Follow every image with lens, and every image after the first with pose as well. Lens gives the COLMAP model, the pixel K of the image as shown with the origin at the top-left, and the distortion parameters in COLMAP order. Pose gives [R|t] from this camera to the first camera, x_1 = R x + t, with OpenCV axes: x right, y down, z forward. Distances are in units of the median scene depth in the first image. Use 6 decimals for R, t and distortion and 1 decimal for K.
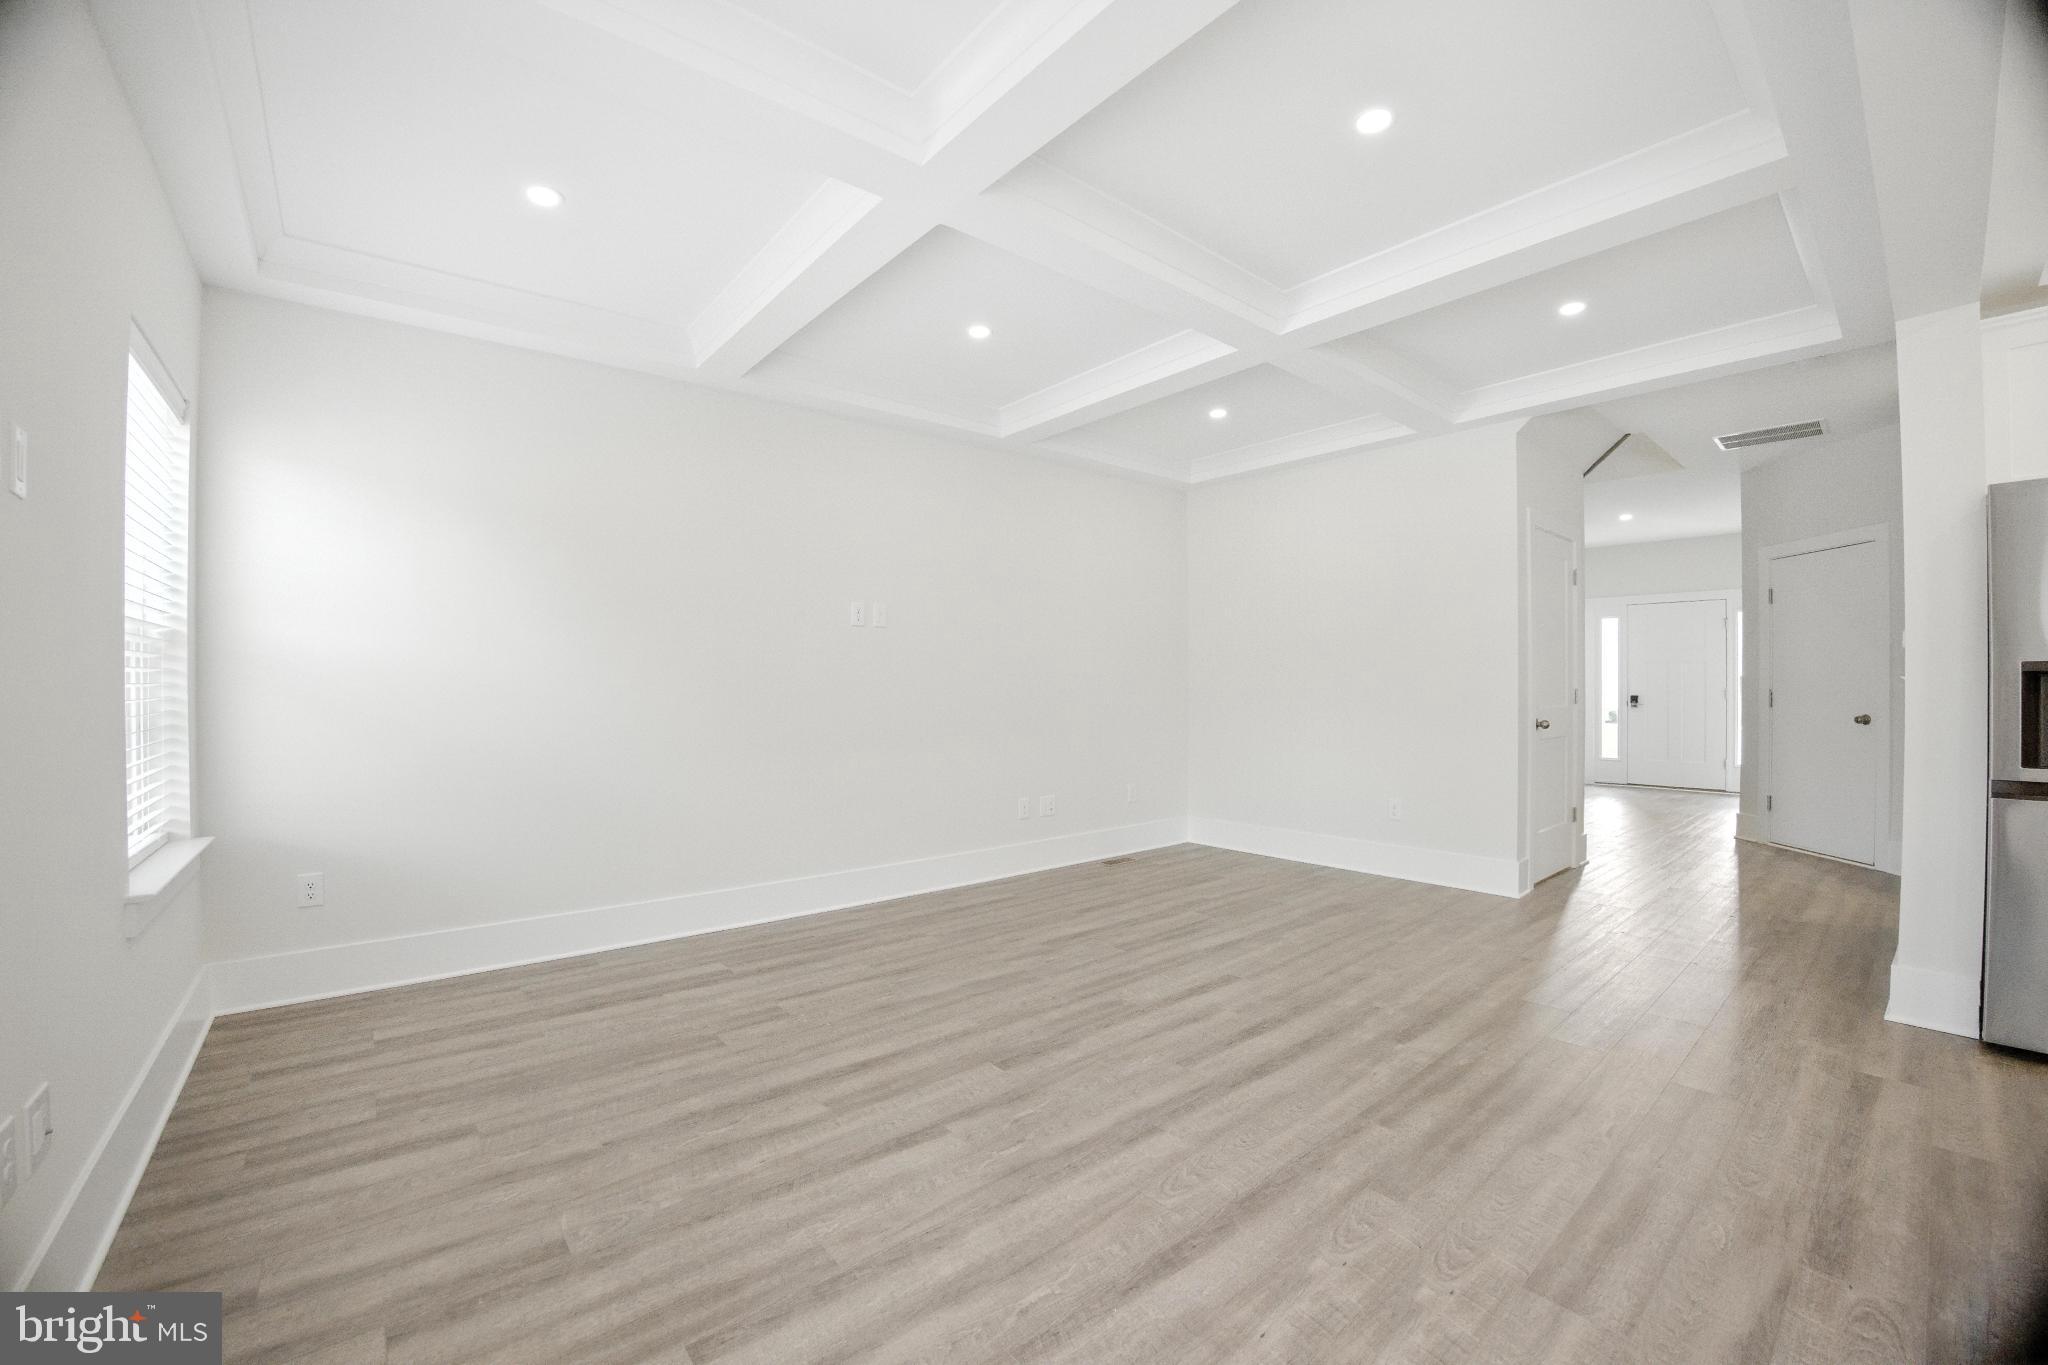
lens RADIAL K [[831.6, 0, 1005.9], [0, 831.6, 687.6], [0, 0, 1]] dist [-0.084064, 0.020217]
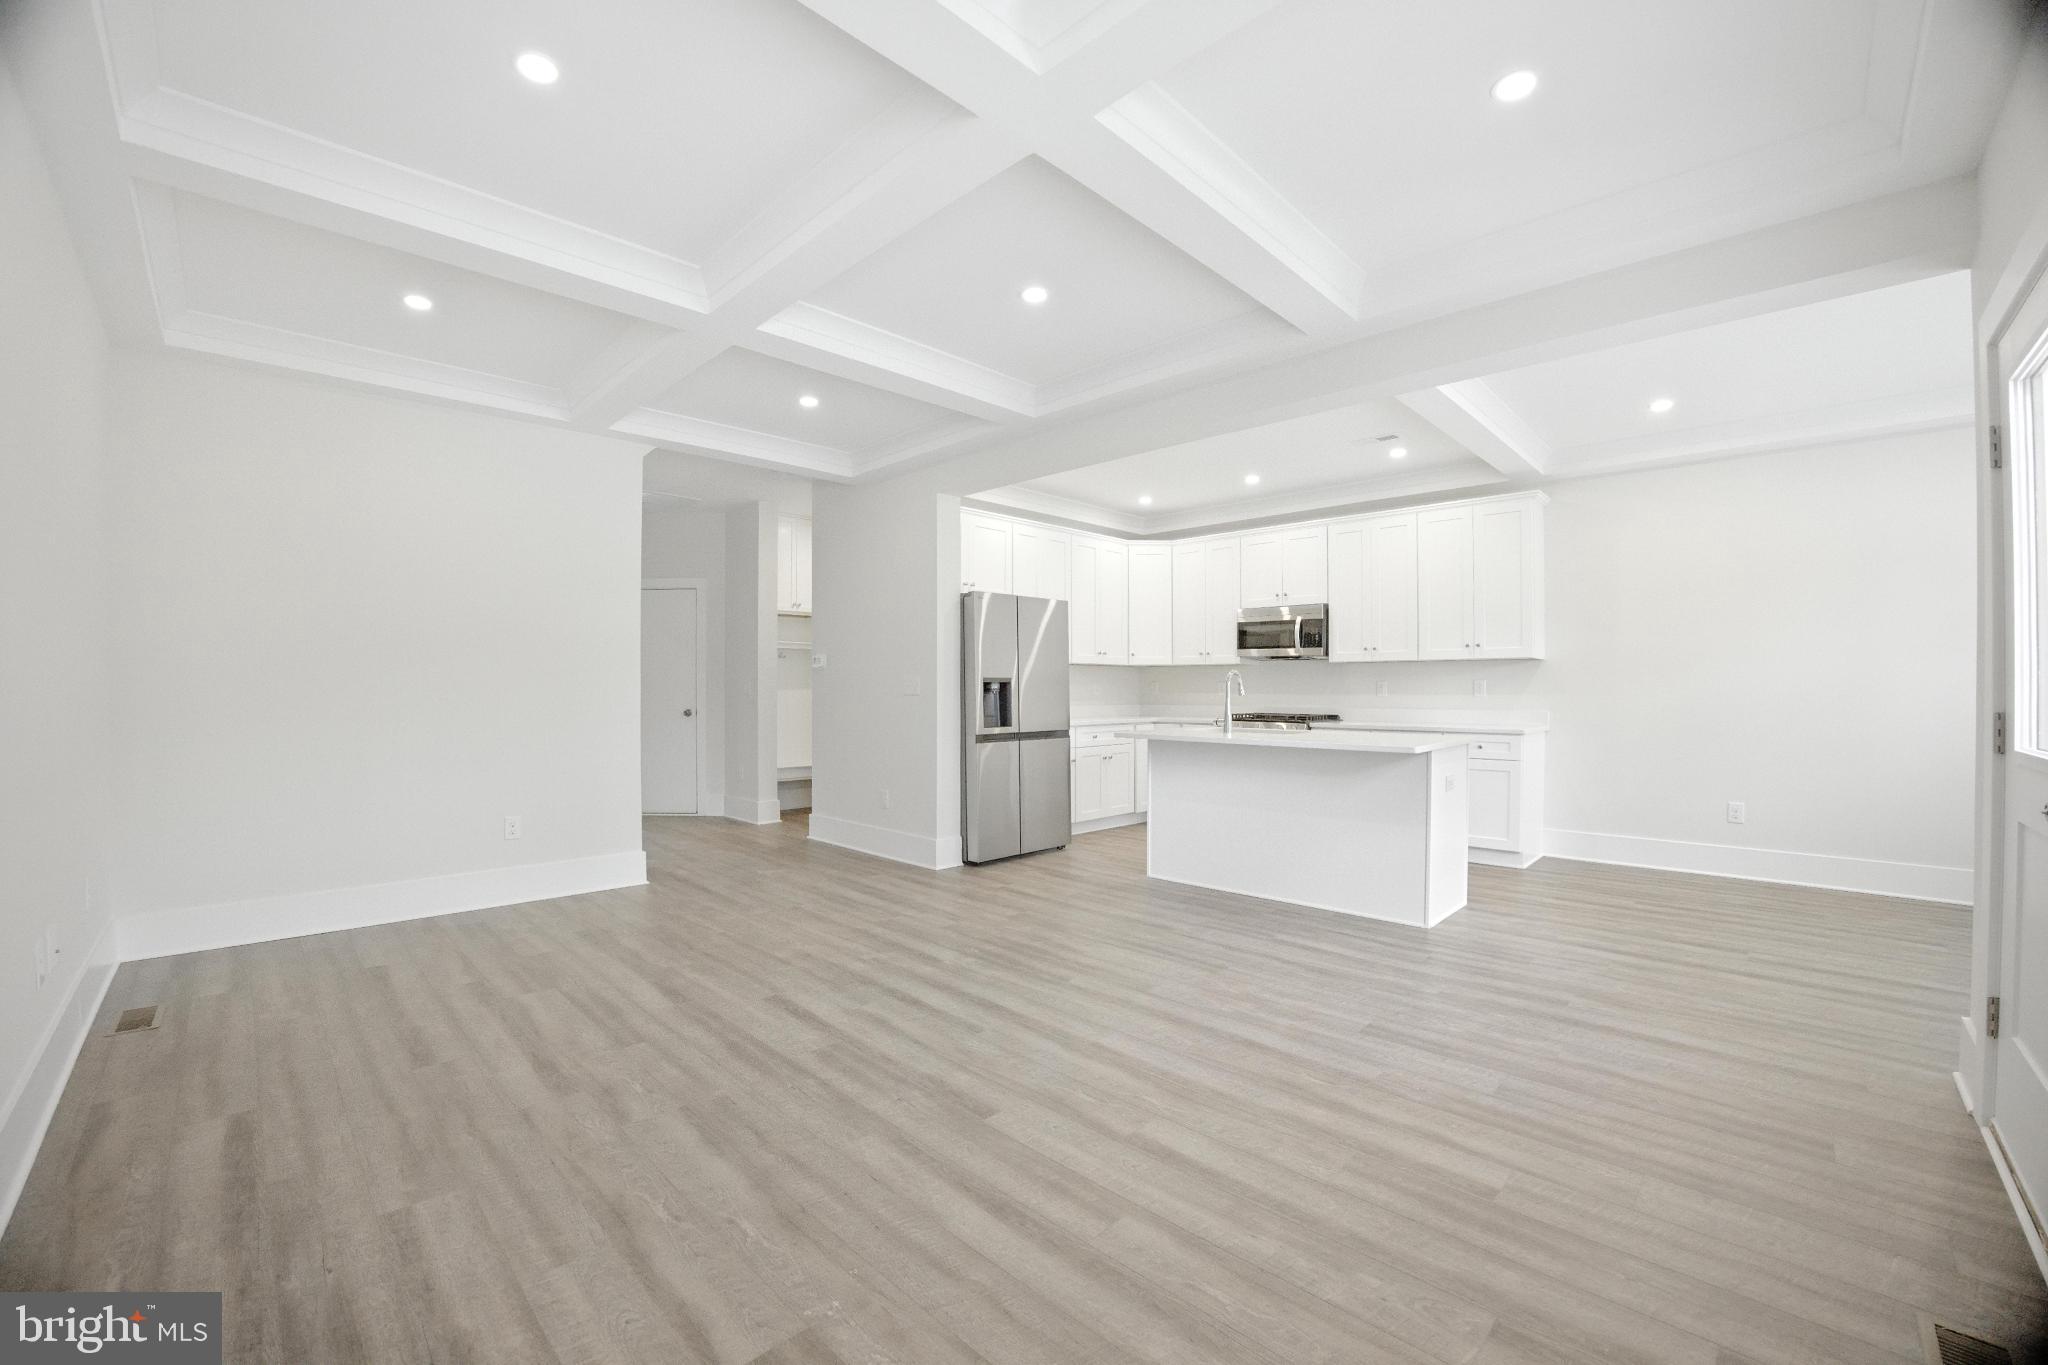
lens RADIAL K [[830.7, 0, 1022.9], [0, 830.7, 689.7], [0, 0, 1]] dist [-0.084484, 0.020137]
pose [[-0.113853, -0.000176, 0.993498, -0.847286], [0.001964, 0.999998, 0.000402, -0.000866], [-0.993496, 0.001997, -0.113852, 1.009174]]
